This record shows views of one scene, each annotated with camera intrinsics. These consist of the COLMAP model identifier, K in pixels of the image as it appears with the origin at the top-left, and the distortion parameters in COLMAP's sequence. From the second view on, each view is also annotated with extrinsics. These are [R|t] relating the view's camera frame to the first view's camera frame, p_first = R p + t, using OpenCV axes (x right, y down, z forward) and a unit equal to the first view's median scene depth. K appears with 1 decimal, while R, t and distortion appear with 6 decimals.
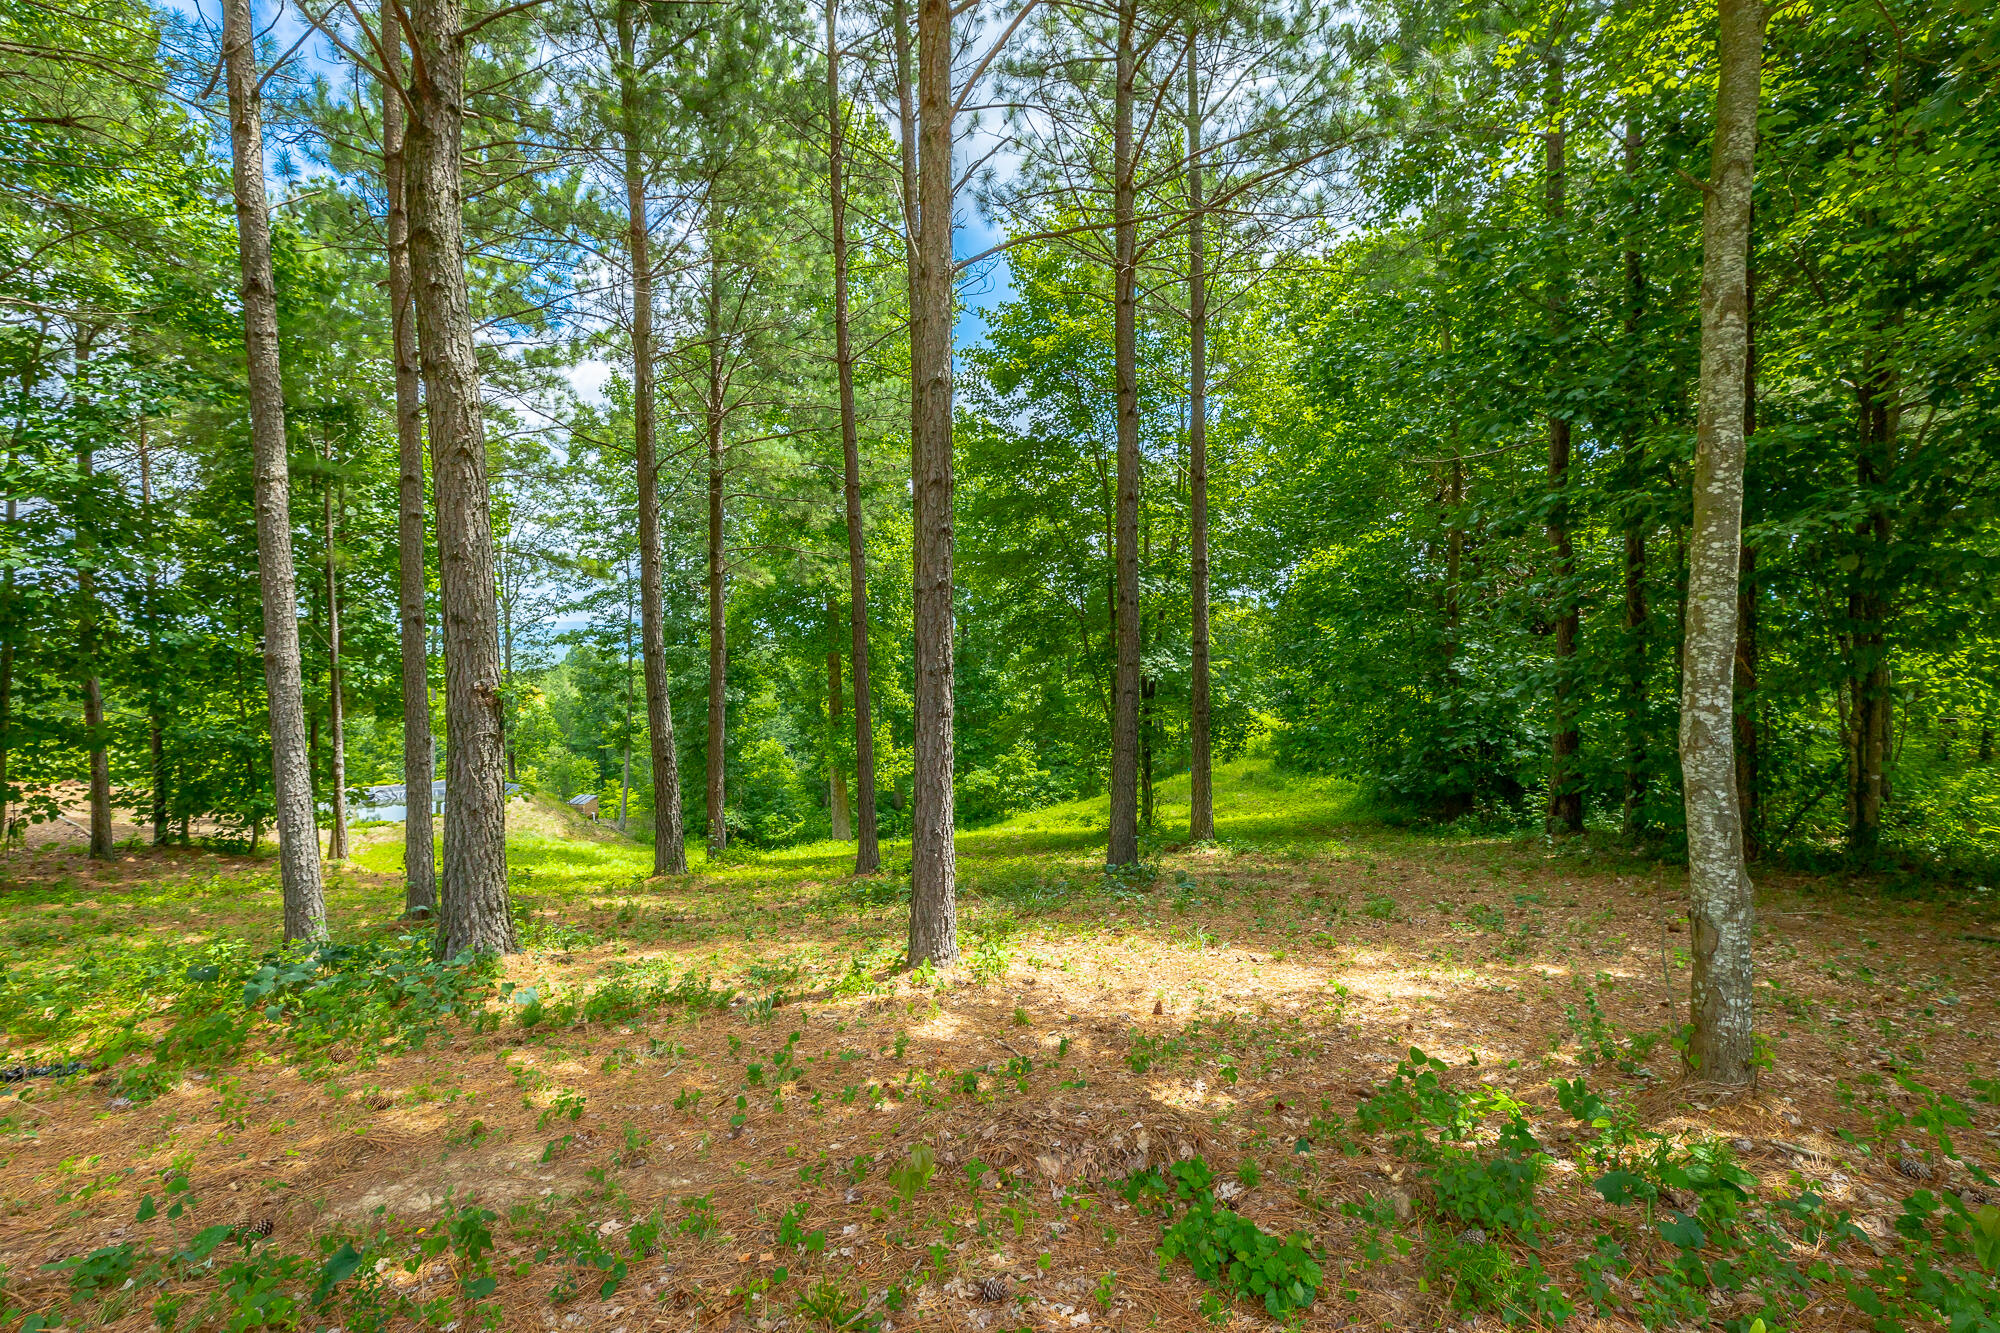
lens RADIAL K [[3866.8, 0, 999.9], [0, 3866.8, 664.7], [0, 0, 1]] dist [-0.045035, 0.000000]
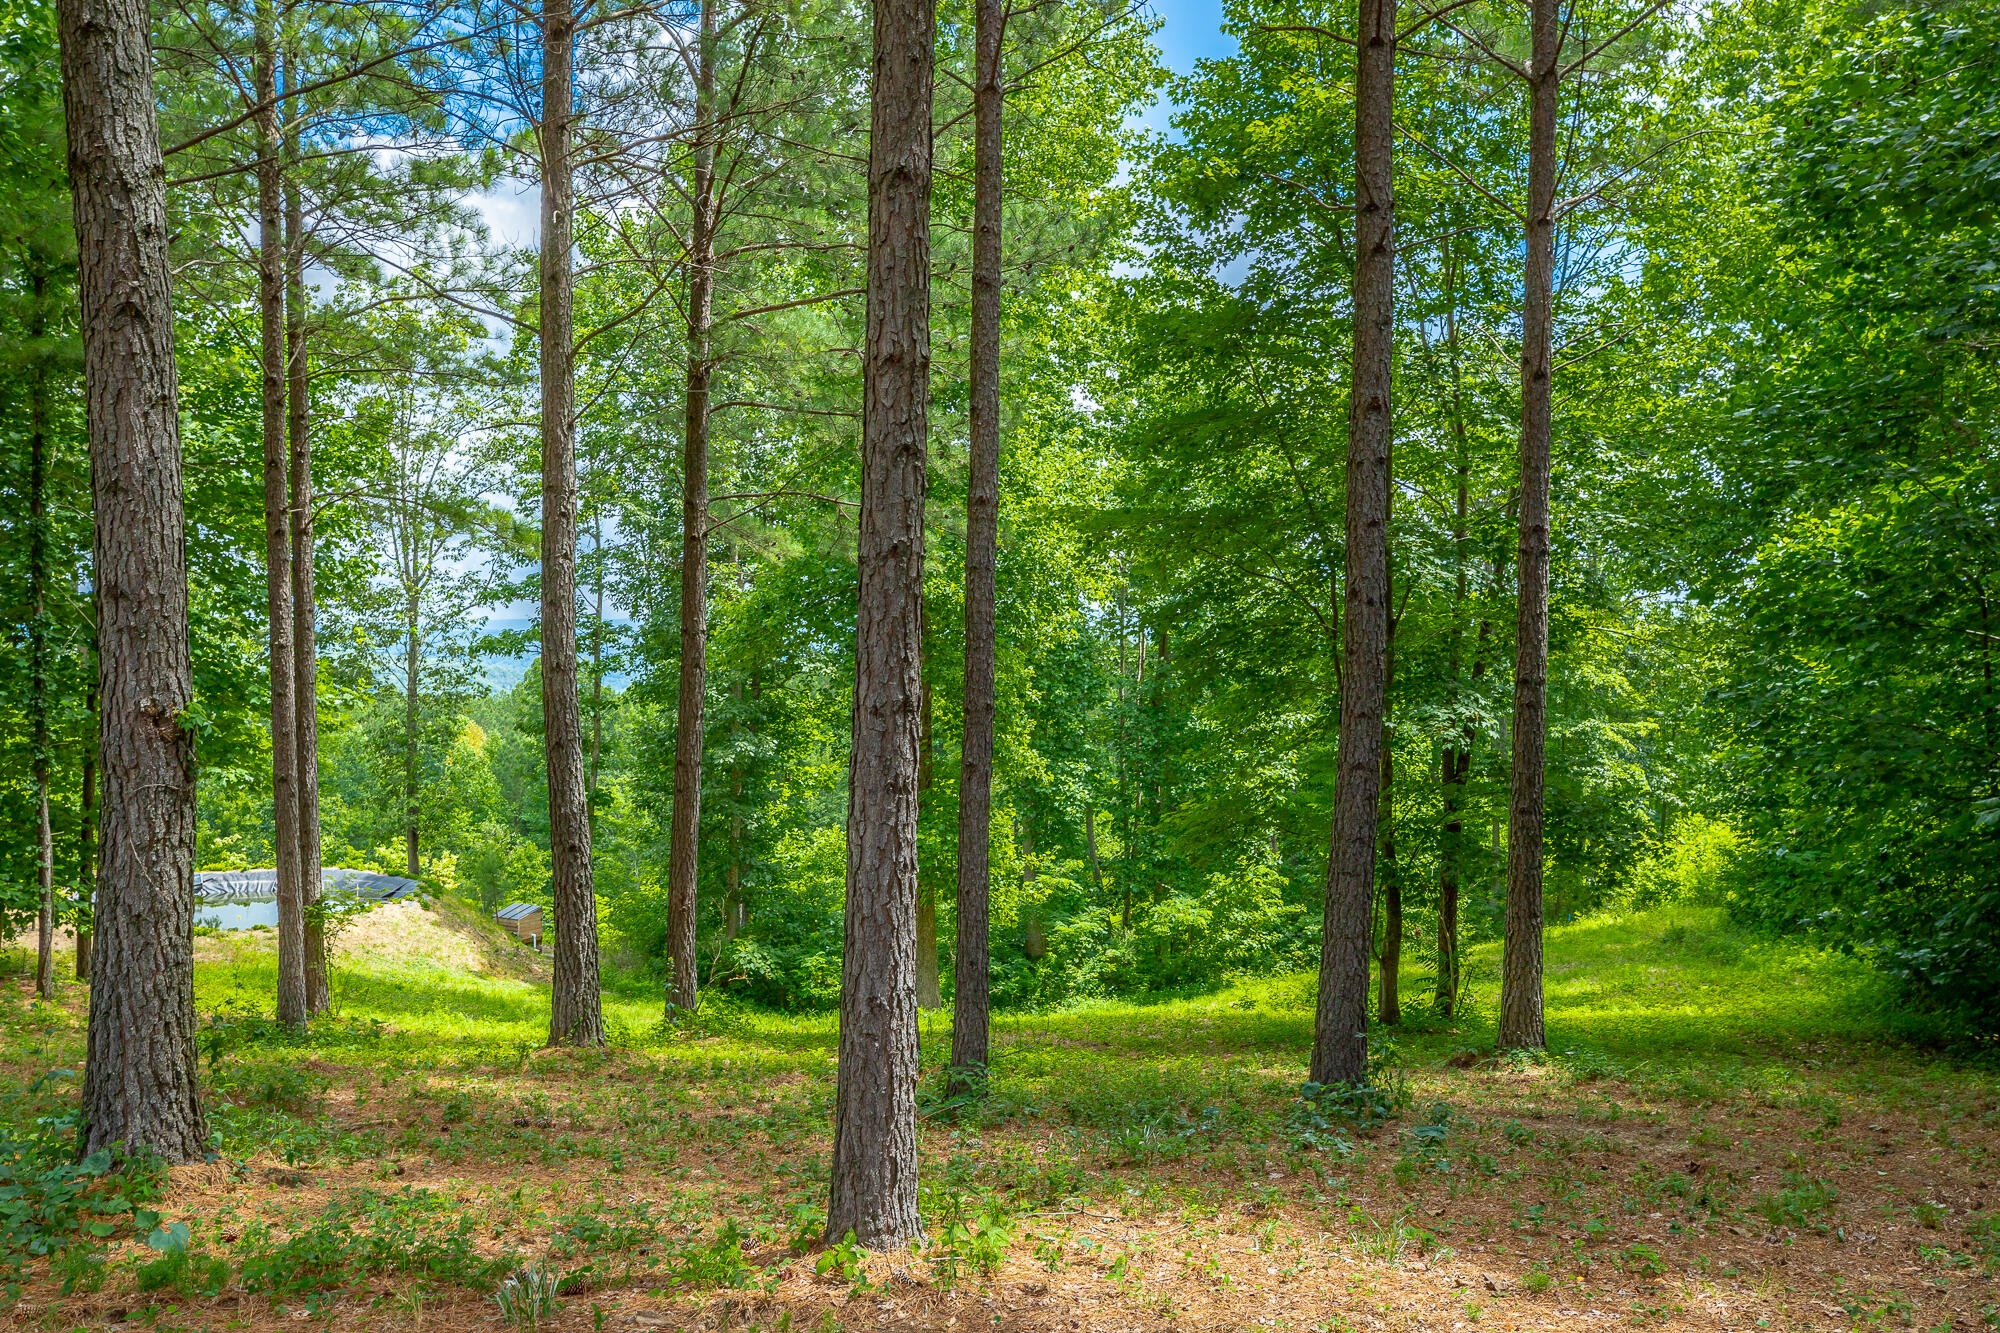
lens RADIAL K [[3866.8, 0, 999.5], [0, 3866.8, 850.3], [0, 0, 1]] dist [-0.045035, 0.000000]
pose [[0.894270, 0.046030, -0.445155, 0.228747], [-0.038641, 0.998924, 0.025665, 0.006848], [0.445857, -0.005751, 0.895086, 0.492831]]
